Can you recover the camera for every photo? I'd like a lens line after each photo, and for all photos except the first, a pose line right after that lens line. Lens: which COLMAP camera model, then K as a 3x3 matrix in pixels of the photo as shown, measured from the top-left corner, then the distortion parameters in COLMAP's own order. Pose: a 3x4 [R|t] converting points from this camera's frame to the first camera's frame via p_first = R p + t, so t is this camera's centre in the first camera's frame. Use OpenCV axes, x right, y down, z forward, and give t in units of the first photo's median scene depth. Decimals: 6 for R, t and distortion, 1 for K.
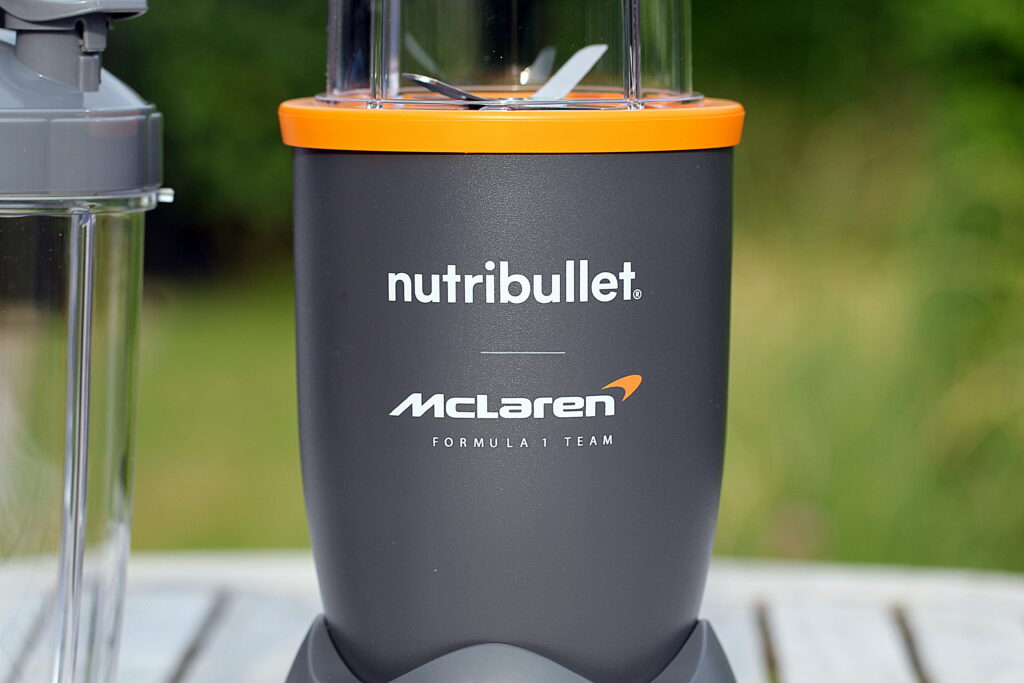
lens RADIAL K [[5474.0, 0, 512.0], [0, 5474.0, 341.5], [0, 0, 1]] dist [2.013675, 13.813706]
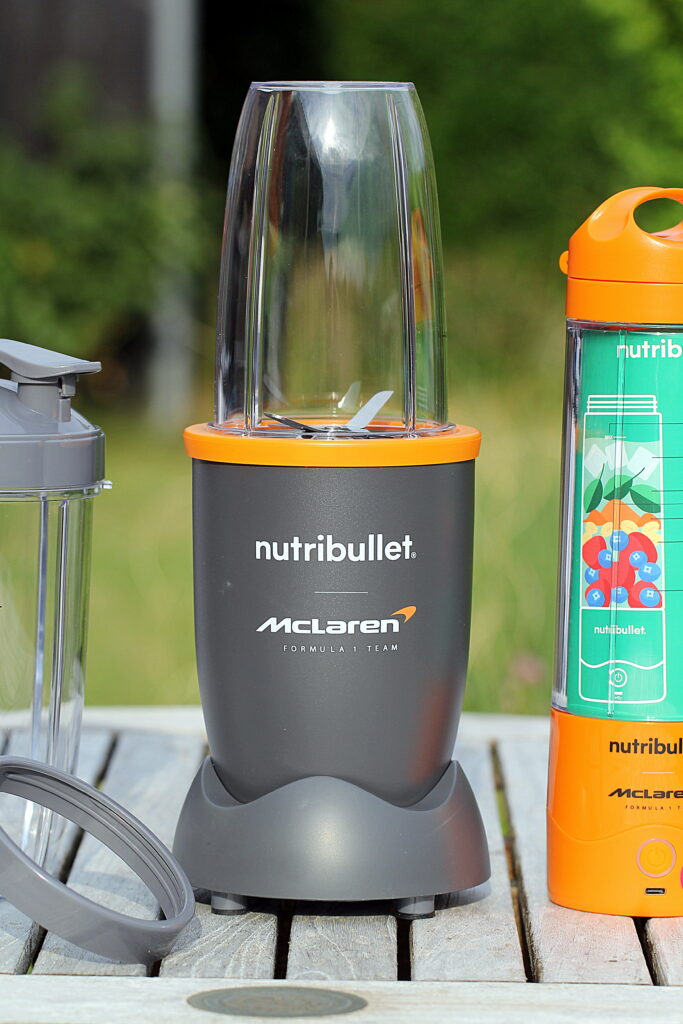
lens RADIAL K [[5474.0, 0, 341.5], [0, 5474.0, 512.0], [0, 0, 1]] dist [2.013675, 13.813706]
pose [[0.999918, 0.003781, 0.012236, -0.017285], [-0.003959, 0.999887, 0.014501, -0.043942], [-0.012180, -0.014548, 0.999820, -0.578318]]
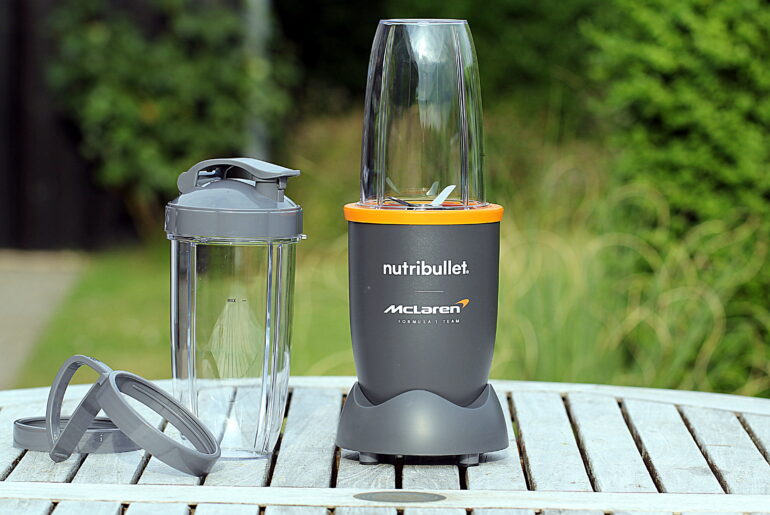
lens RADIAL K [[4116.2, 0, 385.0], [0, 4116.2, 257.5], [0, 0, 1]] dist [2.013675, 13.813706]
pose [[0.999928, 0.002089, 0.011811, -0.048239], [-0.002124, 0.999993, 0.002970, -0.022968], [-0.011805, -0.002995, 0.999926, -1.230184]]
